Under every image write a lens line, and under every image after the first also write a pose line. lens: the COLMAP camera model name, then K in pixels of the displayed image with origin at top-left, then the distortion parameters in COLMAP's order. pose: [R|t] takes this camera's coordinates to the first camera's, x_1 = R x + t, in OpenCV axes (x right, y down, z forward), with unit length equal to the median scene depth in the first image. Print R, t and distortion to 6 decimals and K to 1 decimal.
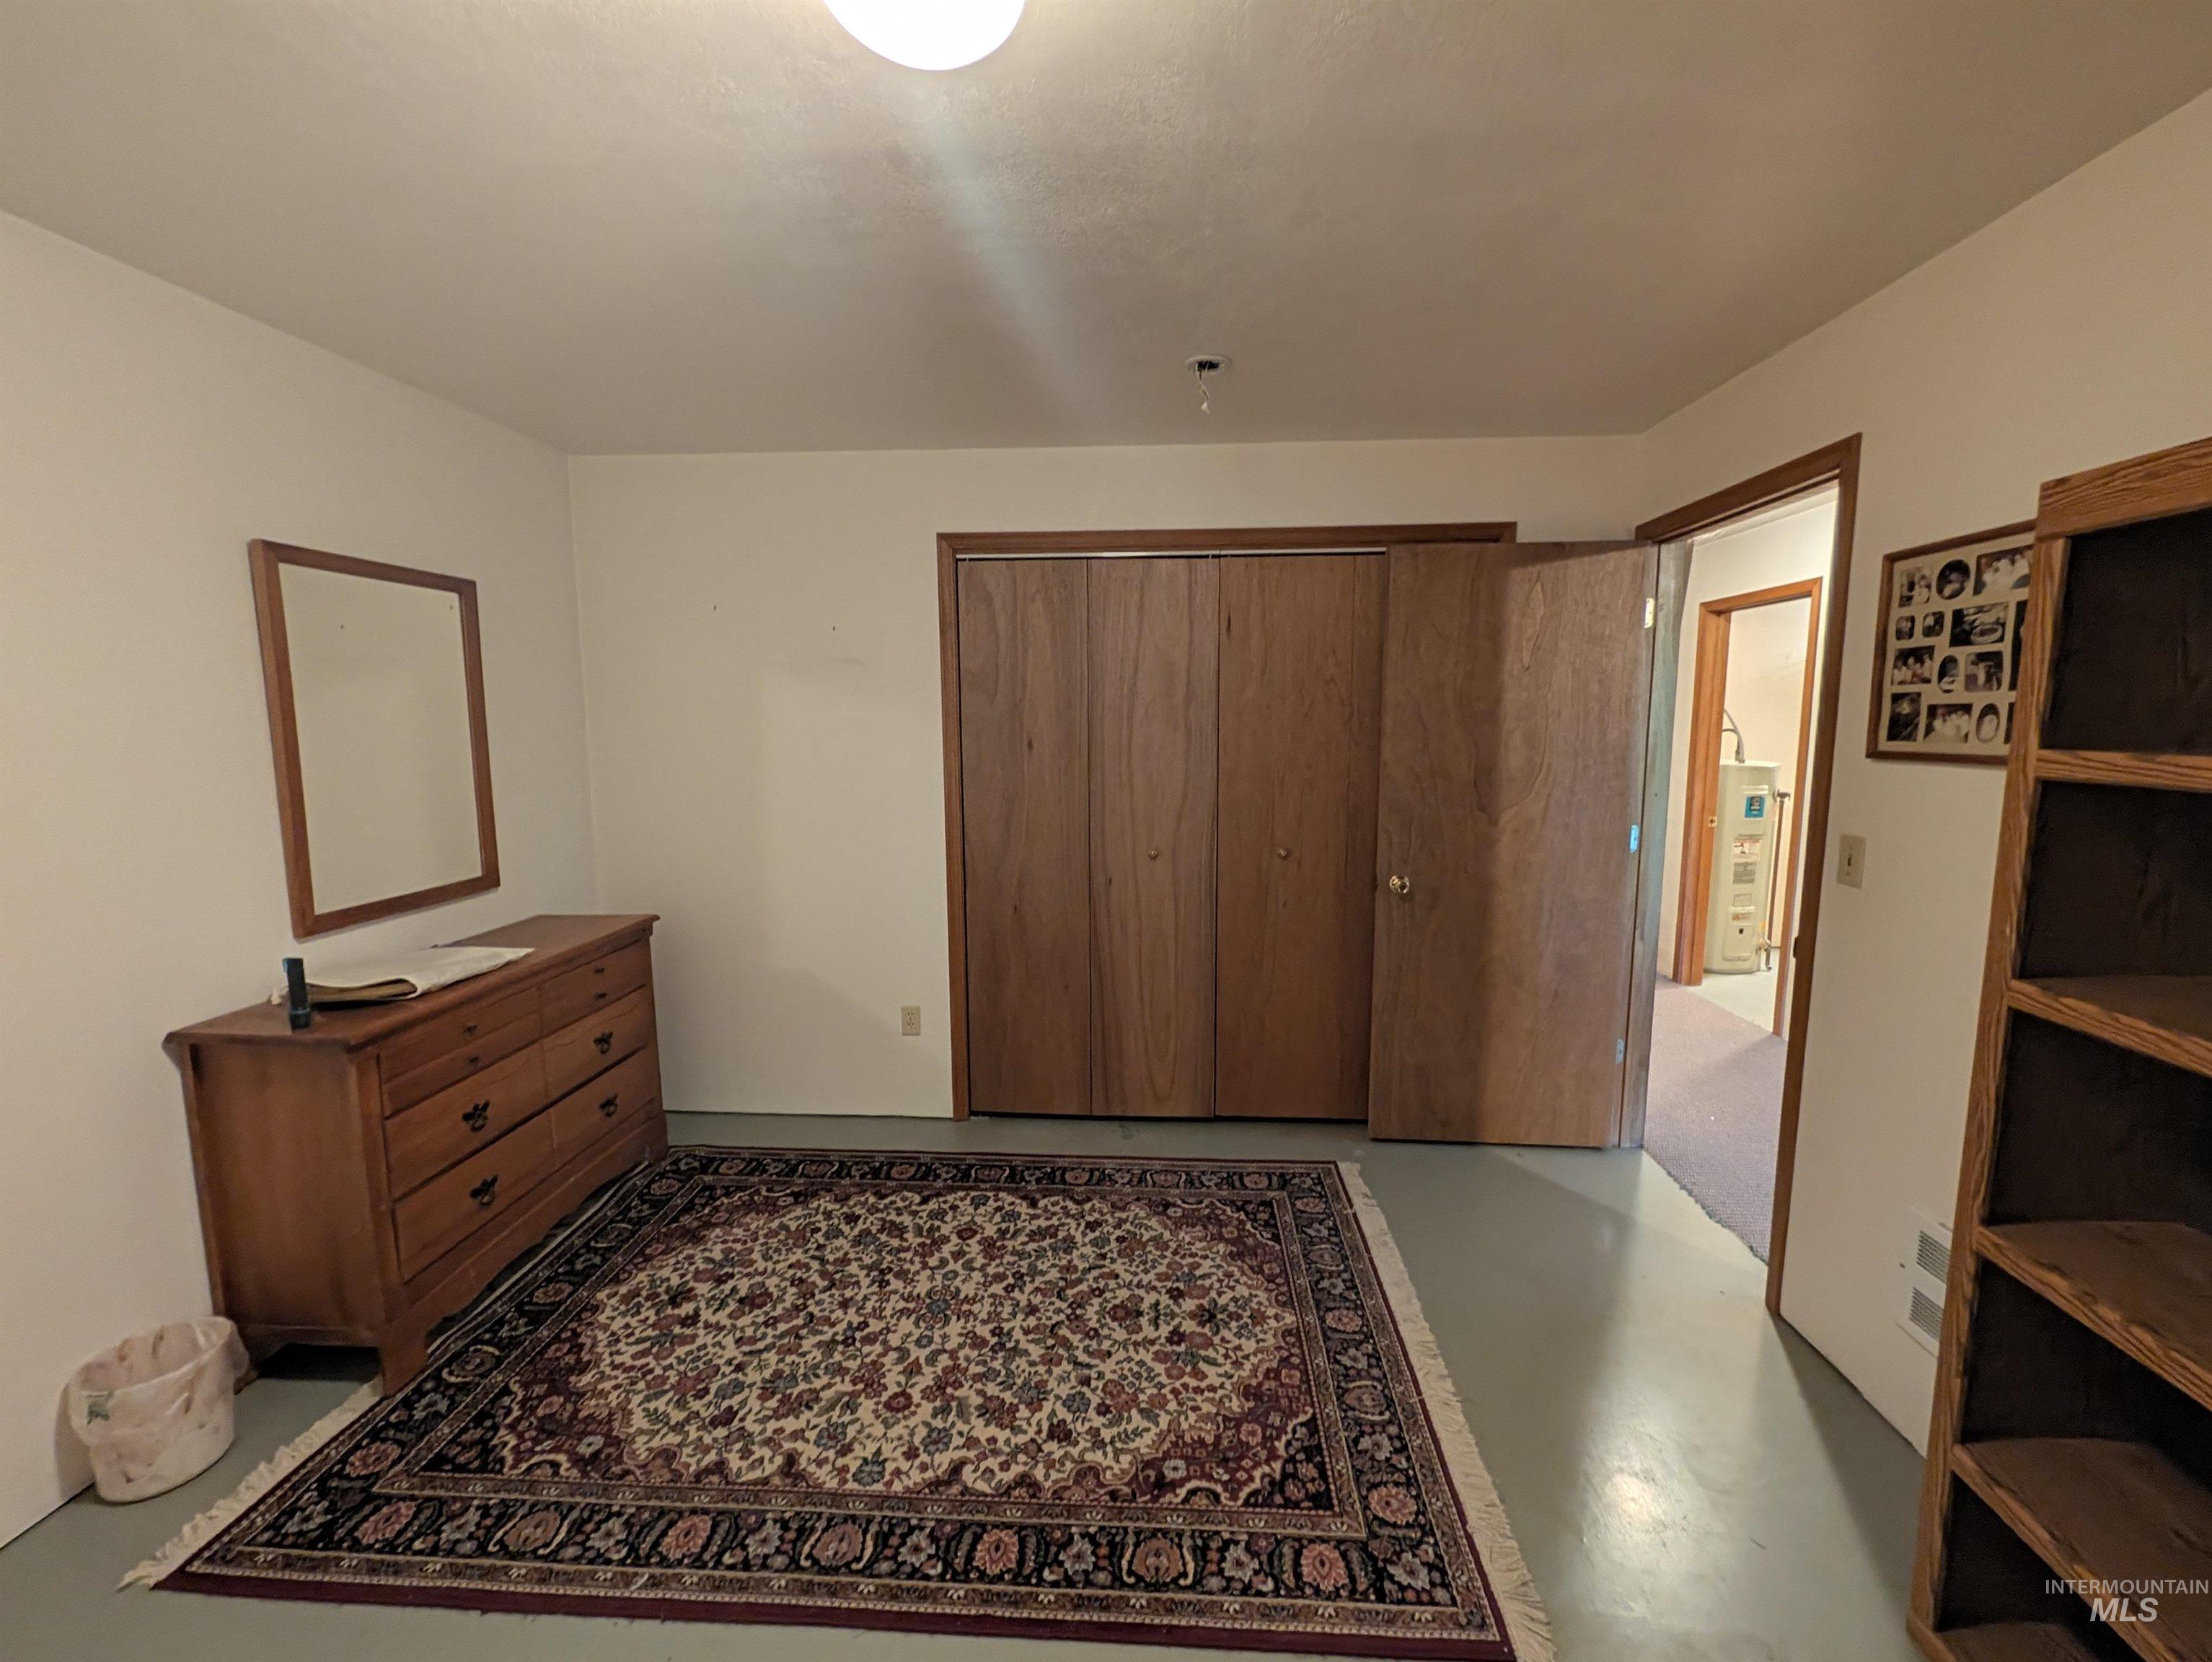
lens RADIAL K [[876.9, 0, 1124.9], [0, 876.9, 825.1], [0, 0, 1]] dist [-0.000899, 0.000229]
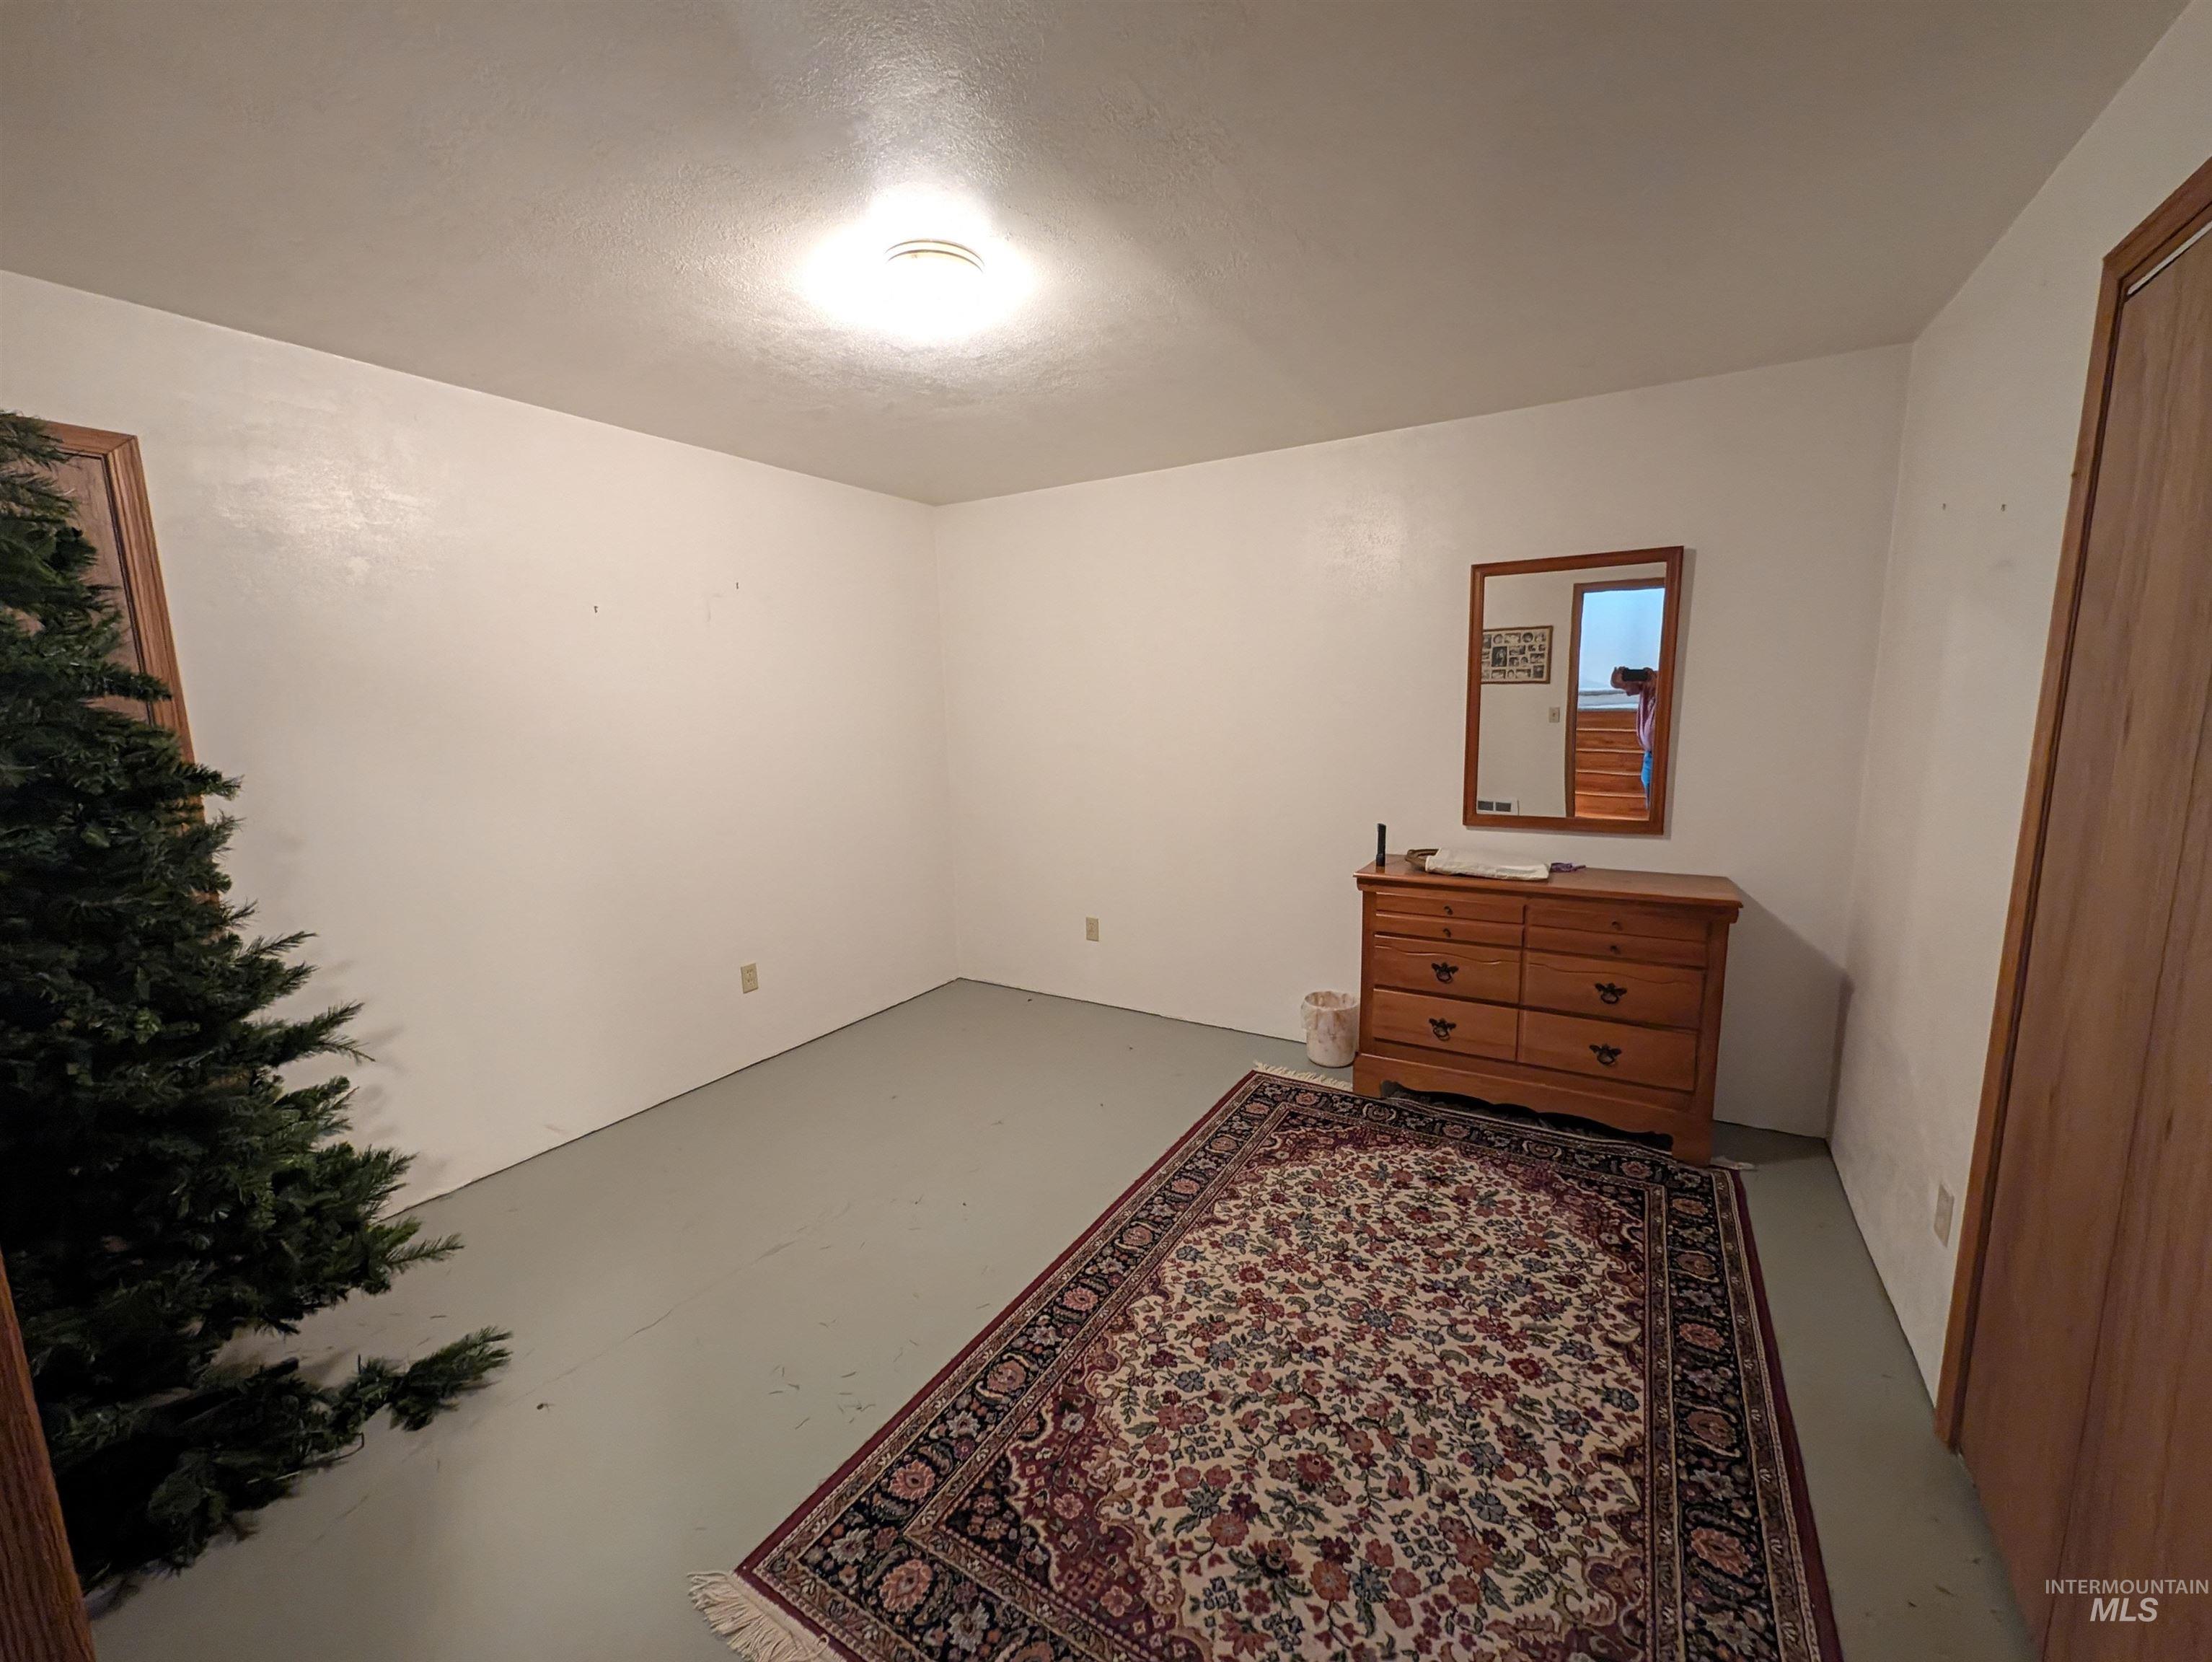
lens RADIAL K [[876.9, 0, 1124.6], [0, 876.9, 833.5], [0, 0, 1]] dist [-0.000899, 0.000229]
pose [[-0.456649, 0.145838, -0.877612, 0.774073], [-0.087486, 0.974330, 0.207431, -0.140384], [0.885335, 0.171502, -0.432168, 1.292109]]
